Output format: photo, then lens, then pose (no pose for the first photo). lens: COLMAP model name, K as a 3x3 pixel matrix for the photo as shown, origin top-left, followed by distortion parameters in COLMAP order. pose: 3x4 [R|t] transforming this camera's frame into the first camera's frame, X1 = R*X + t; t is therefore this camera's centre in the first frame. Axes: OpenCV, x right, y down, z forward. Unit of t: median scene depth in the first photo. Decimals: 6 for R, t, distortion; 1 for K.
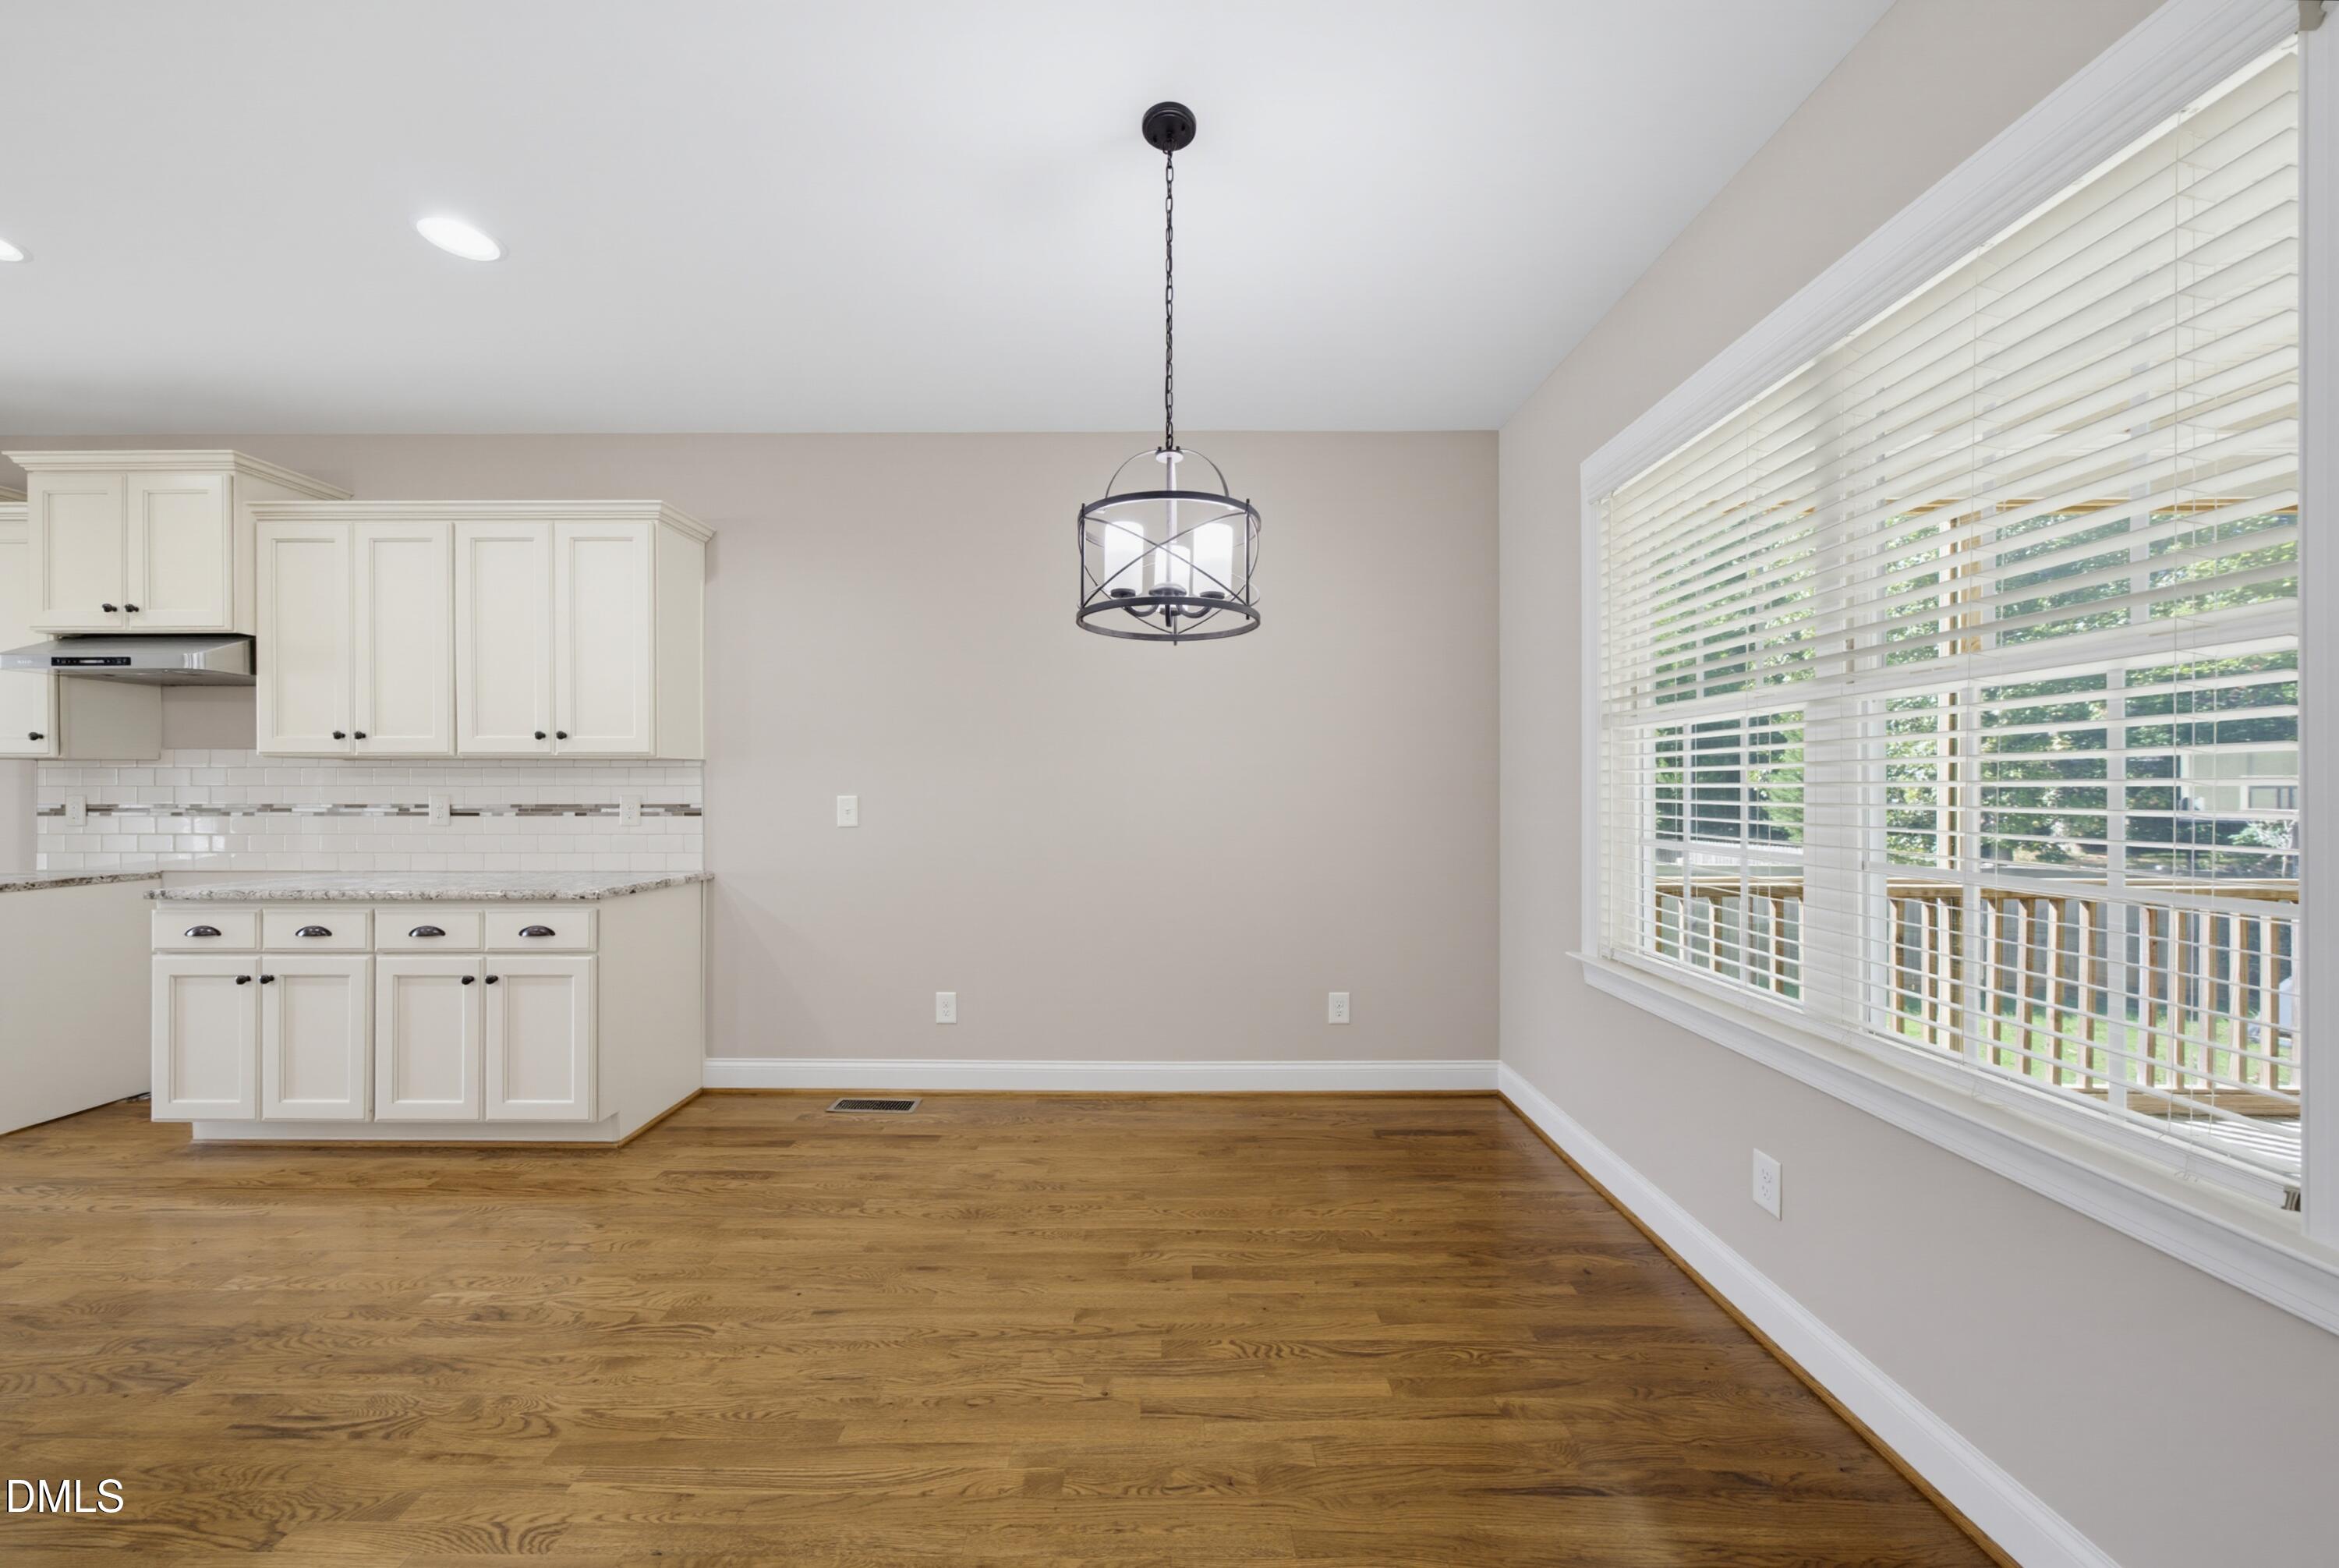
lens RADIAL K [[804.0, 0, 1163.5], [0, 804.0, 788.4], [0, 0, 1]] dist [-0.008267, 0.001281]
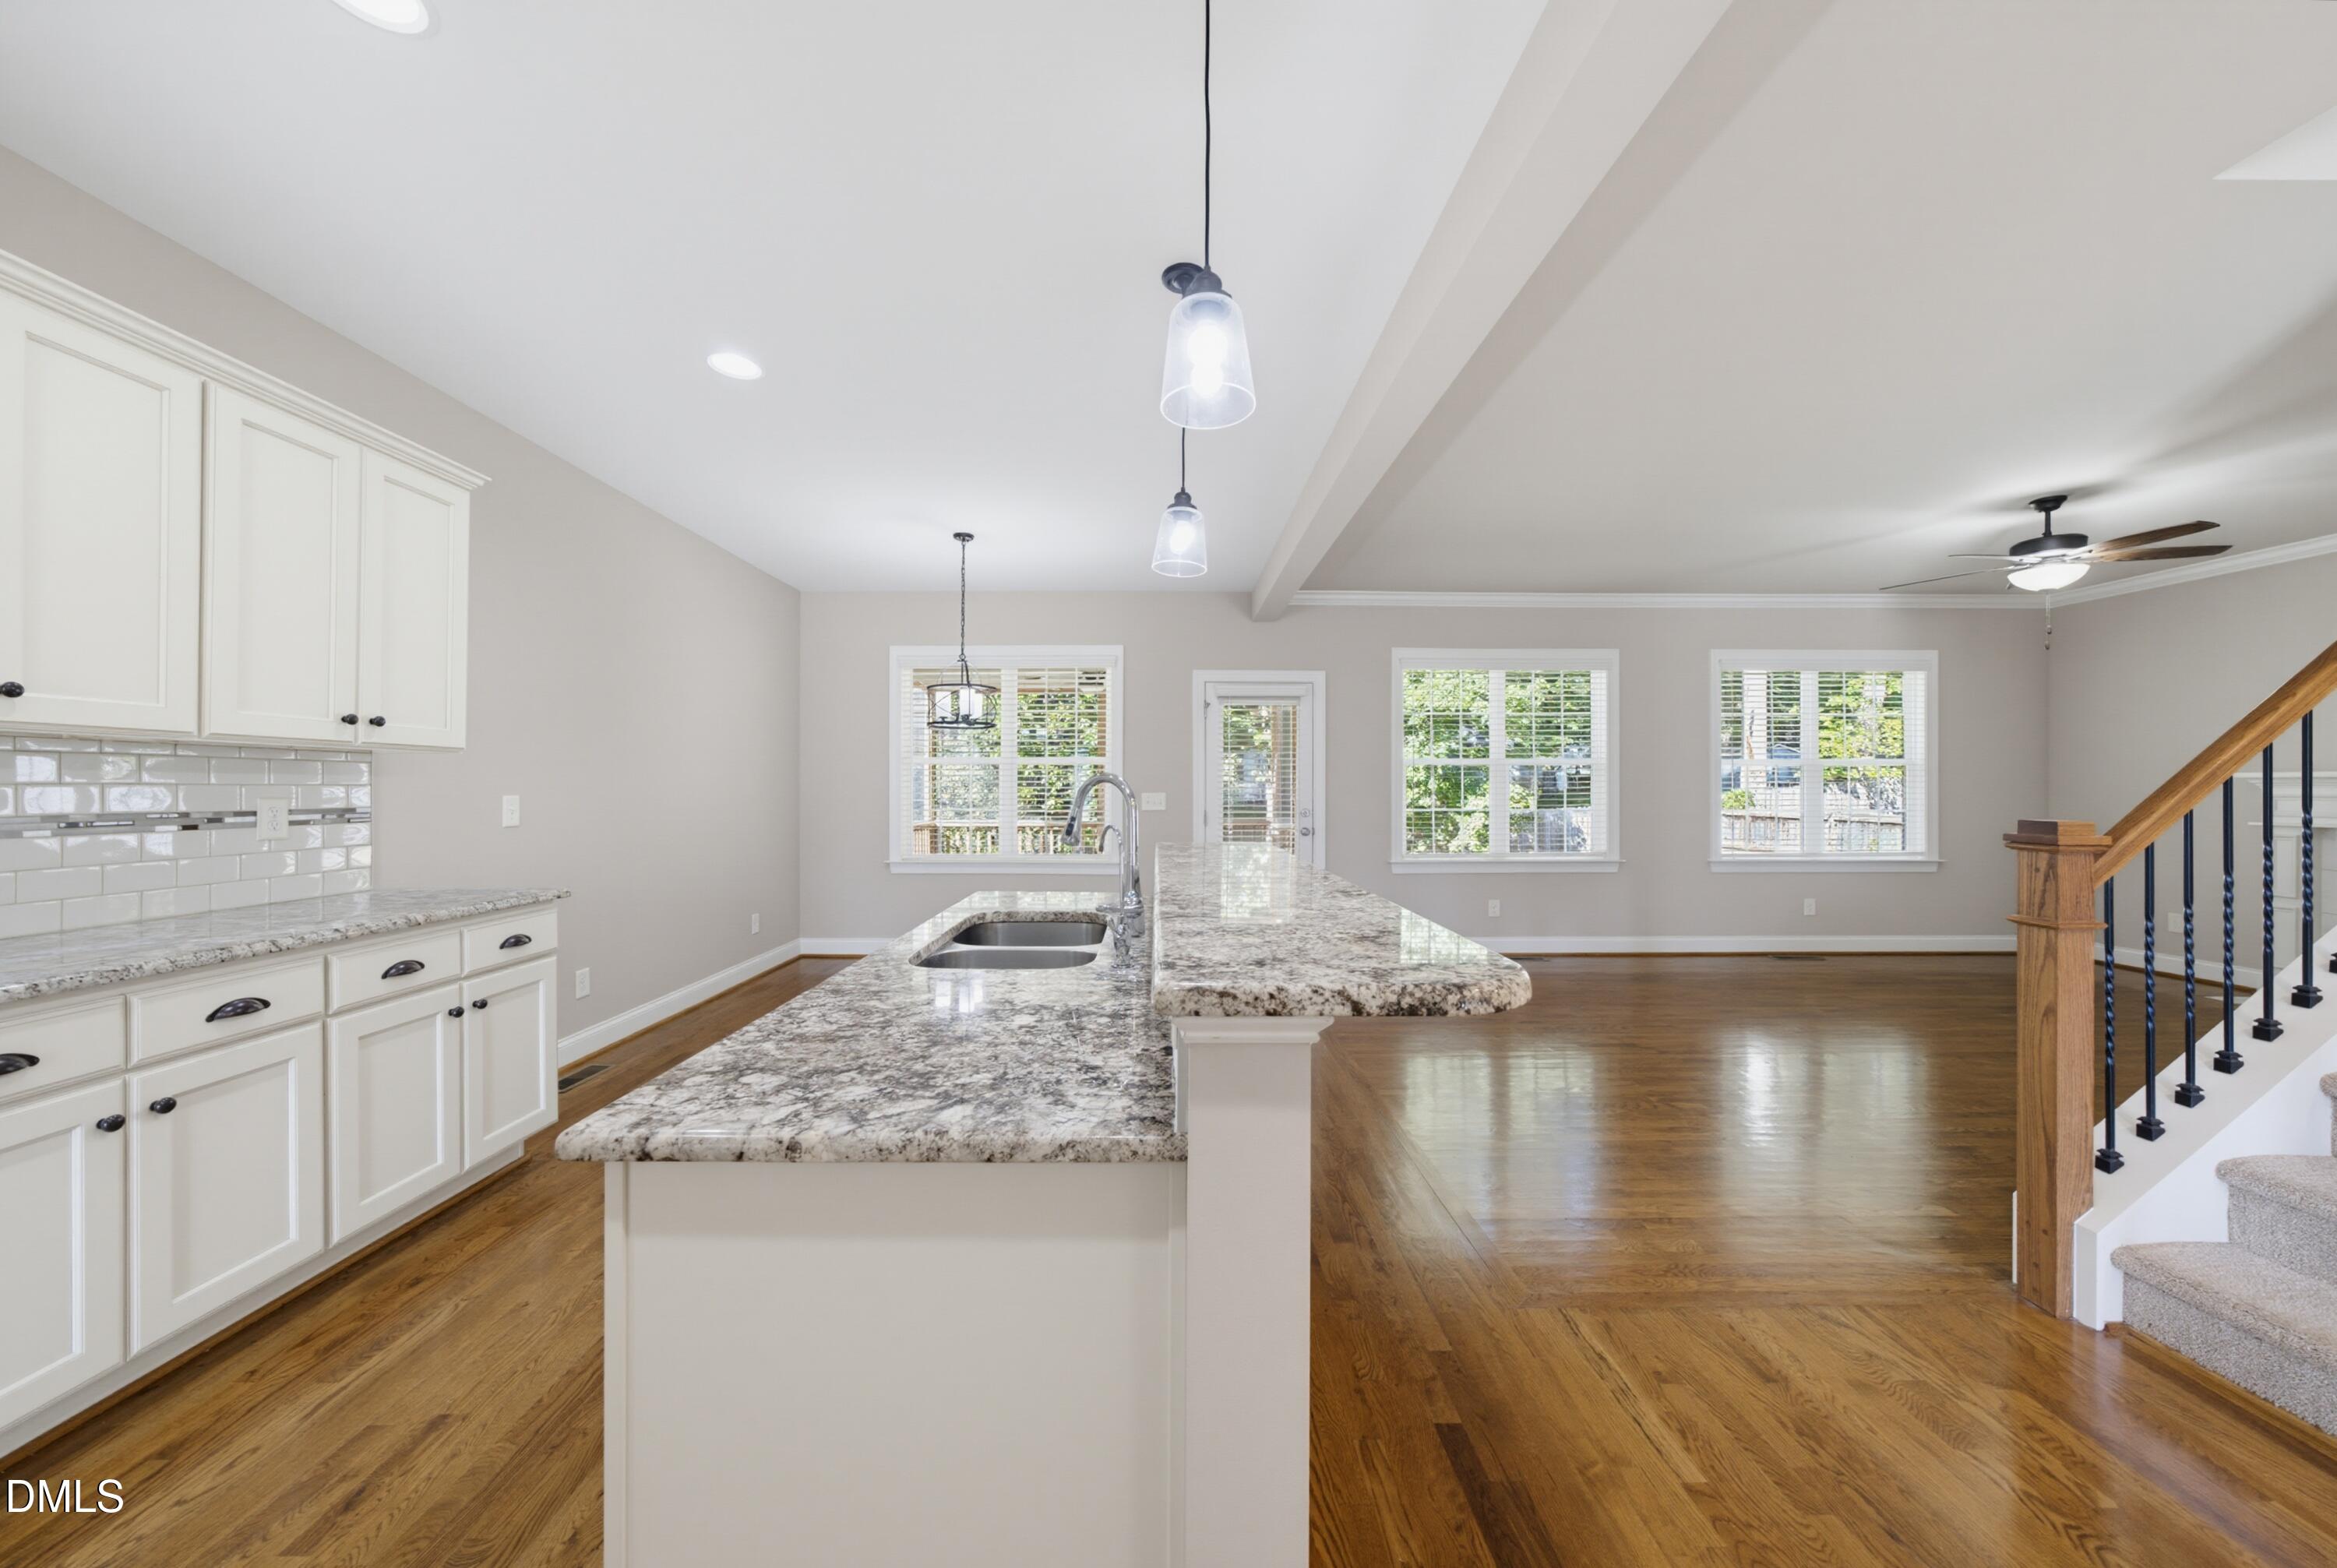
lens RADIAL K [[803.3, 0, 1159.1], [0, 803.3, 783.4], [0, 0, 1]] dist [-0.008267, 0.001281]
pose [[-0.012318, 0.005079, 0.999911, -1.550237], [0.001655, 0.999986, -0.005059, 0.000447], [-0.999923, 0.001592, -0.012326, 0.232399]]
